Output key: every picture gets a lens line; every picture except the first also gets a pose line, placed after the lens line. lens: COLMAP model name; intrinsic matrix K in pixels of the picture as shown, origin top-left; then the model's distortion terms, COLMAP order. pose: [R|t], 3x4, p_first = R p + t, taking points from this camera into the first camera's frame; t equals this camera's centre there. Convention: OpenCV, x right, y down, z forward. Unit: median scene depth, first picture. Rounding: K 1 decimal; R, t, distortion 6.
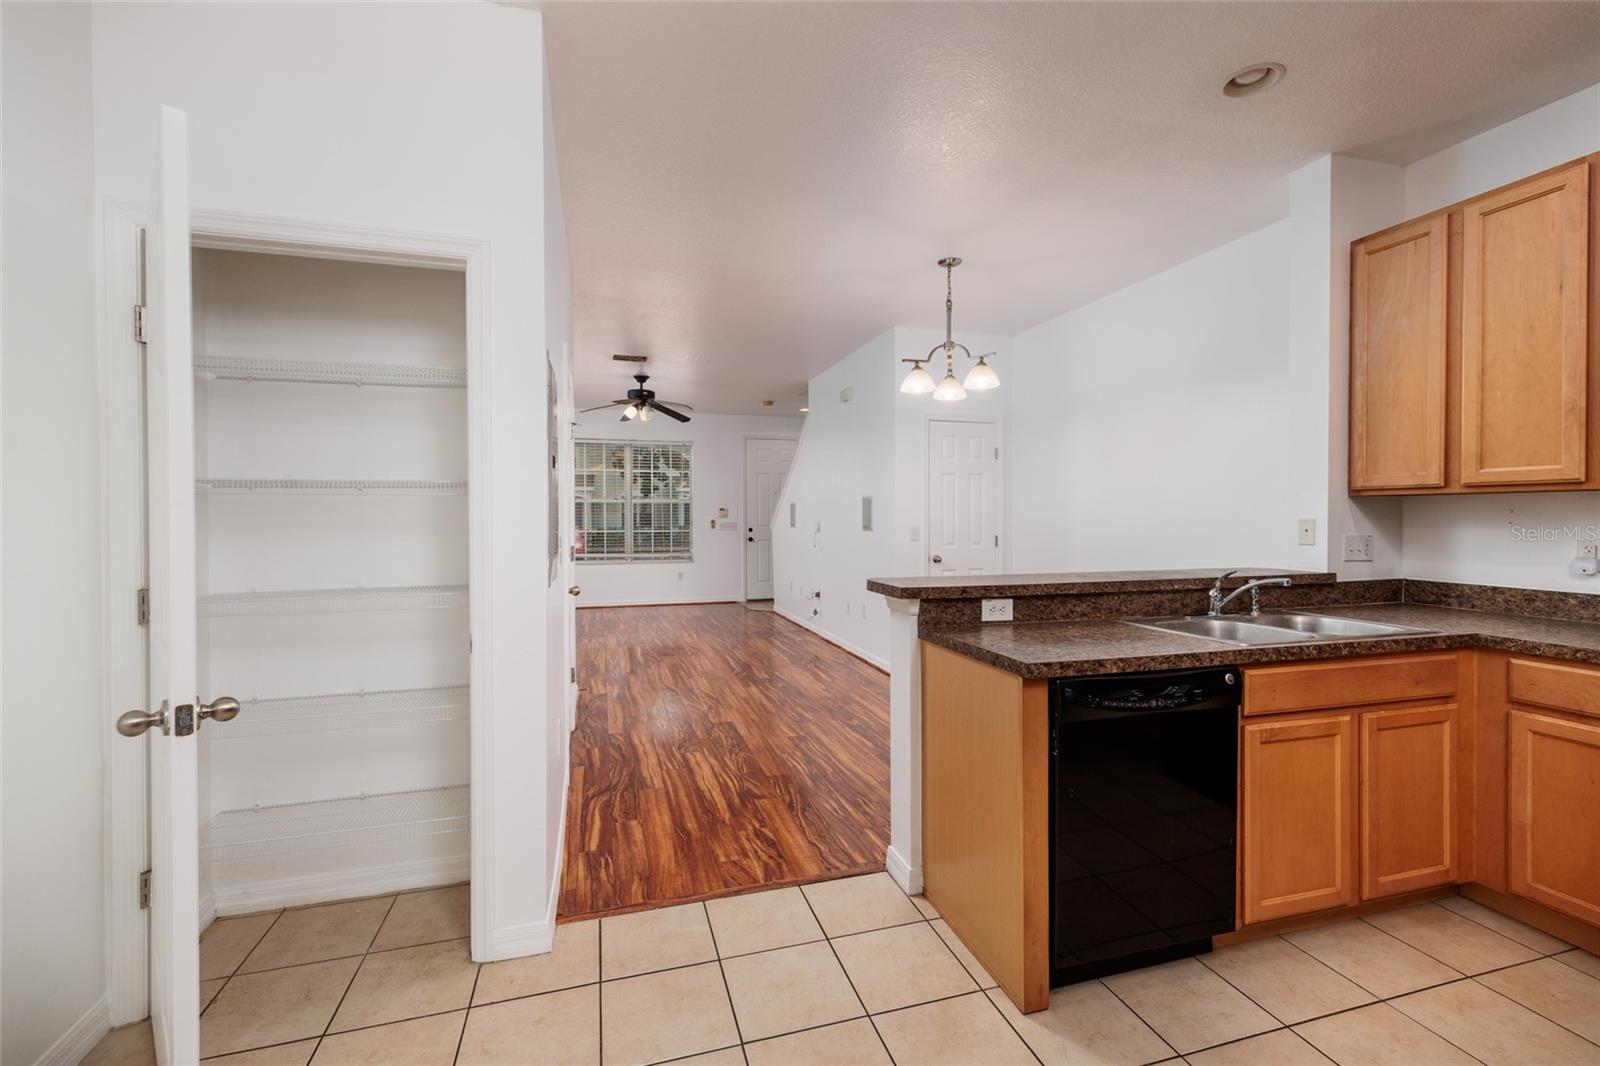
lens RADIAL K [[699.4, 0, 814.2], [0, 699.4, 535.2], [0, 0, 1]] dist [0.006248, -0.001116]
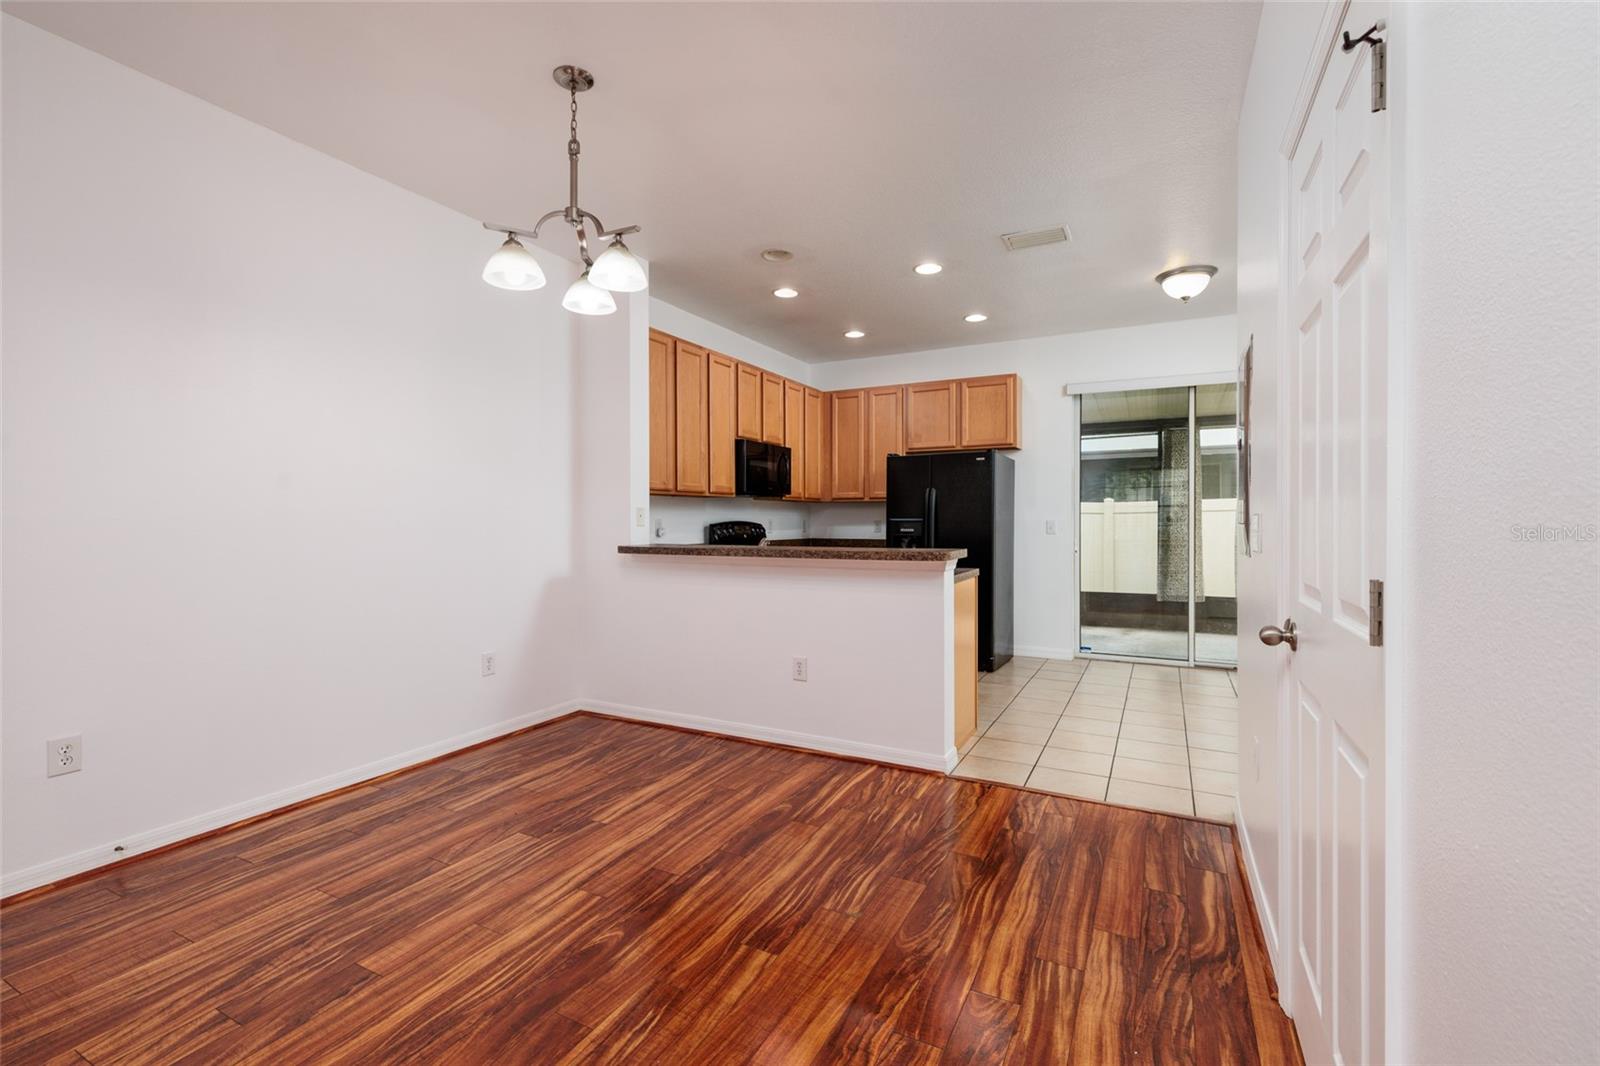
lens RADIAL K [[699.4, 0, 794.8], [0, 699.4, 525.3], [0, 0, 1]] dist [0.006248, -0.001116]
pose [[-0.708231, -0.001525, 0.705979, -0.590588], [0.024878, 0.999323, 0.027116, -0.020153], [-0.705542, 0.036767, -0.707713, 2.051764]]
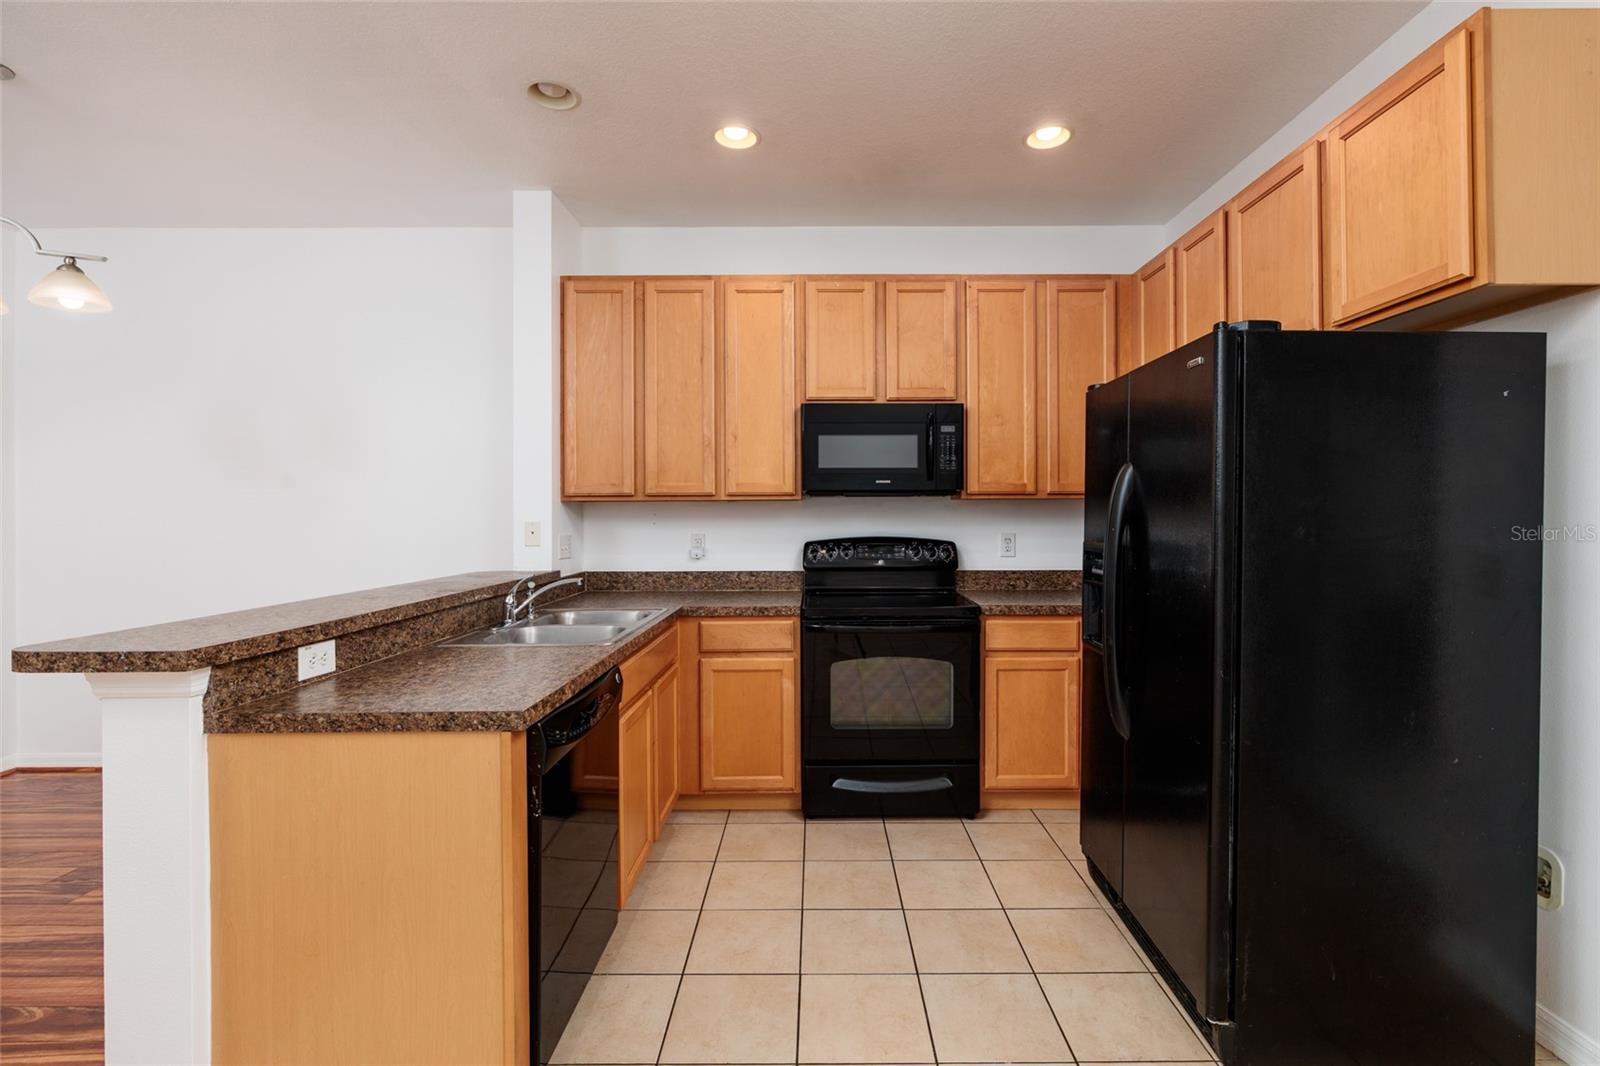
lens RADIAL K [[701.5, 0, 851.3], [0, 701.5, 525.7], [0, 0, 1]] dist [-0.006066, -0.000015]
pose [[0.283763, -0.013122, 0.958805, -0.208291], [0.031332, 0.999499, 0.004406, -0.007886], [-0.958382, 0.028791, 0.284032, 0.273296]]
